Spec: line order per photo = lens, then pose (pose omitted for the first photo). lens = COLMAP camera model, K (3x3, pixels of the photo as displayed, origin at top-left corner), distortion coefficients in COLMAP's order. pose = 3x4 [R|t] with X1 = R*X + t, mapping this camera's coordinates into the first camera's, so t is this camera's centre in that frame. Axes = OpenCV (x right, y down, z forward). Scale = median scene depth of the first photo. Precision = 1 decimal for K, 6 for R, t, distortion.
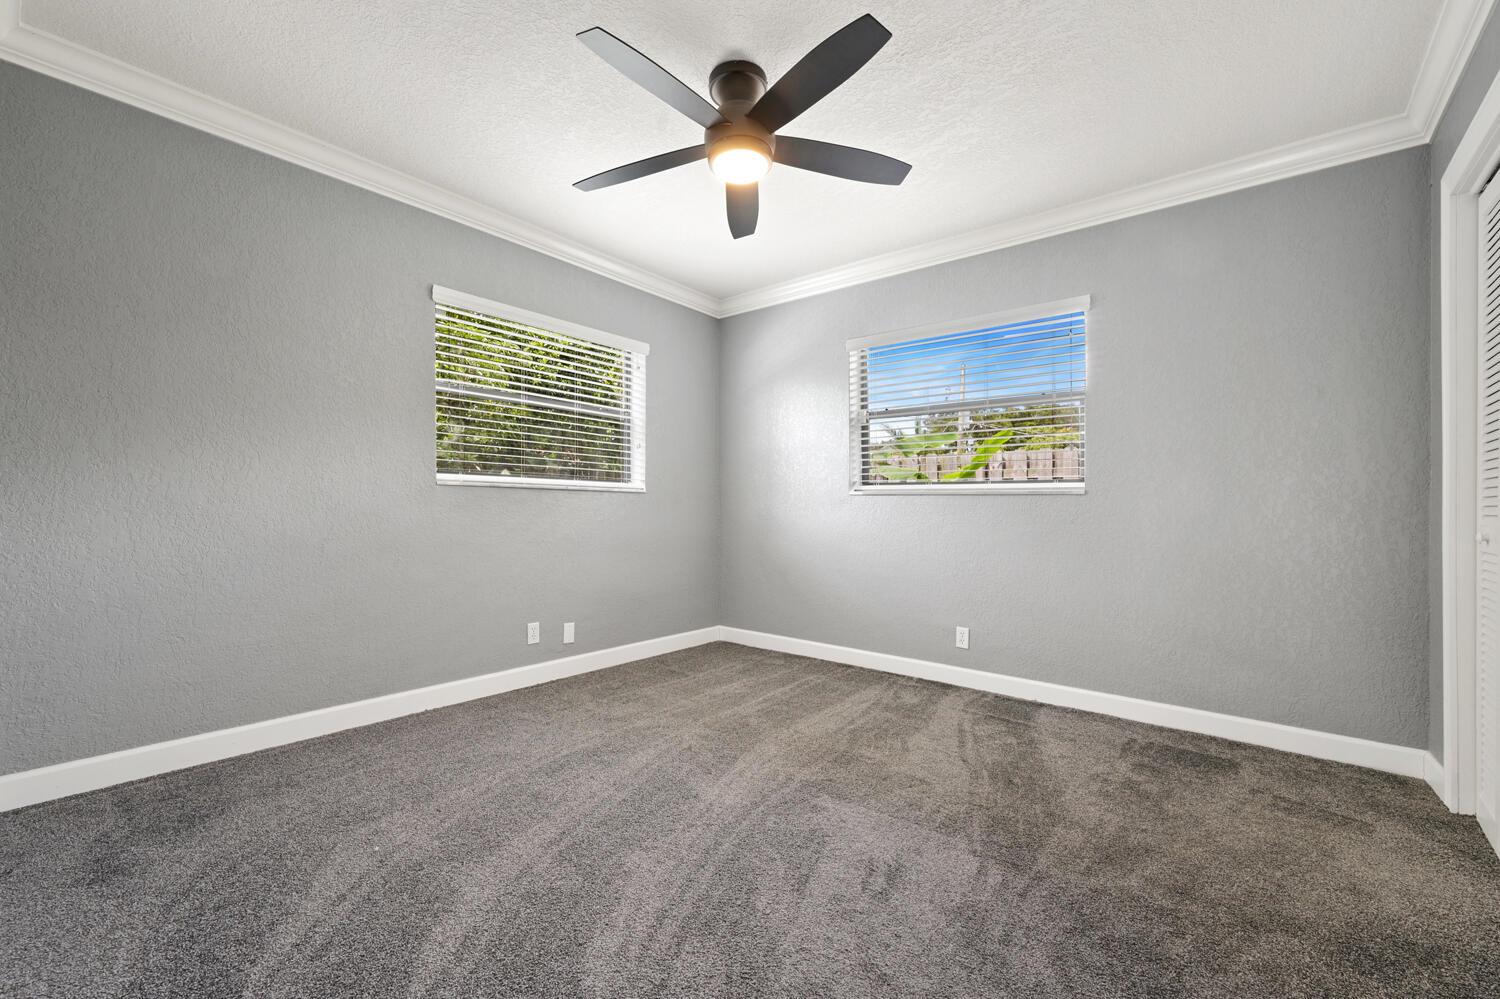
lens RADIAL K [[620.1, 0, 750.9], [0, 620.1, 503.8], [0, 0, 1]] dist [-0.000140, 0.000129]
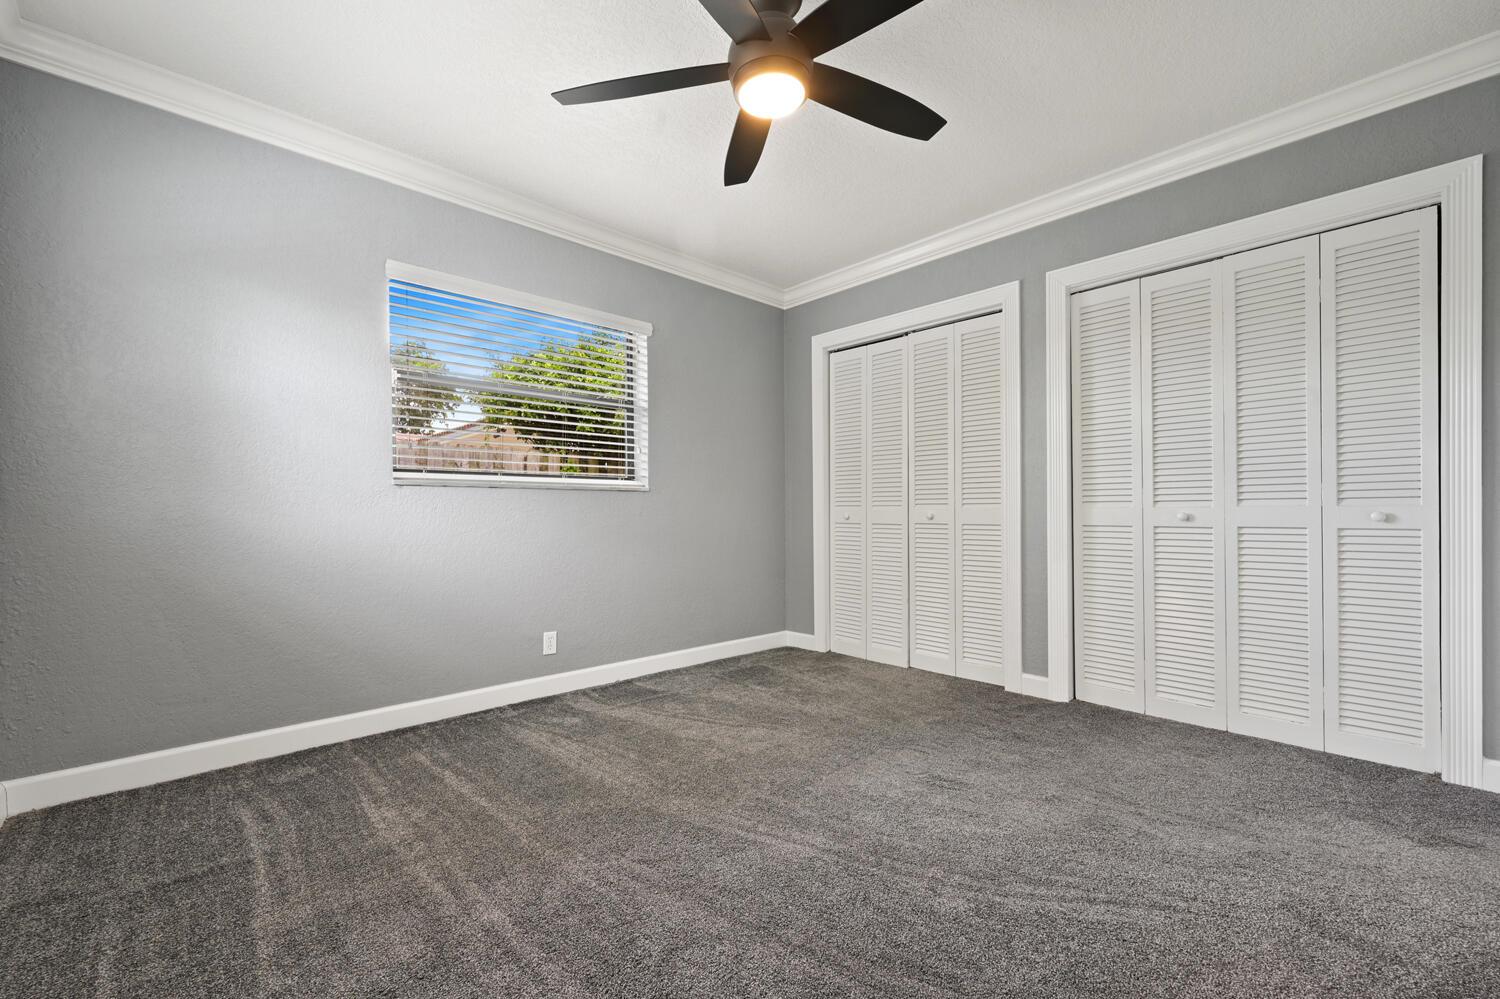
lens RADIAL K [[620.1, 0, 750.9], [0, 620.1, 503.8], [0, 0, 1]] dist [-0.000140, 0.000129]
pose [[0.129857, -0.003904, 0.991525, -0.588327], [-0.001191, 0.999991, 0.004093, 0.003583], [-0.991532, -0.001712, 0.129851, 0.634734]]
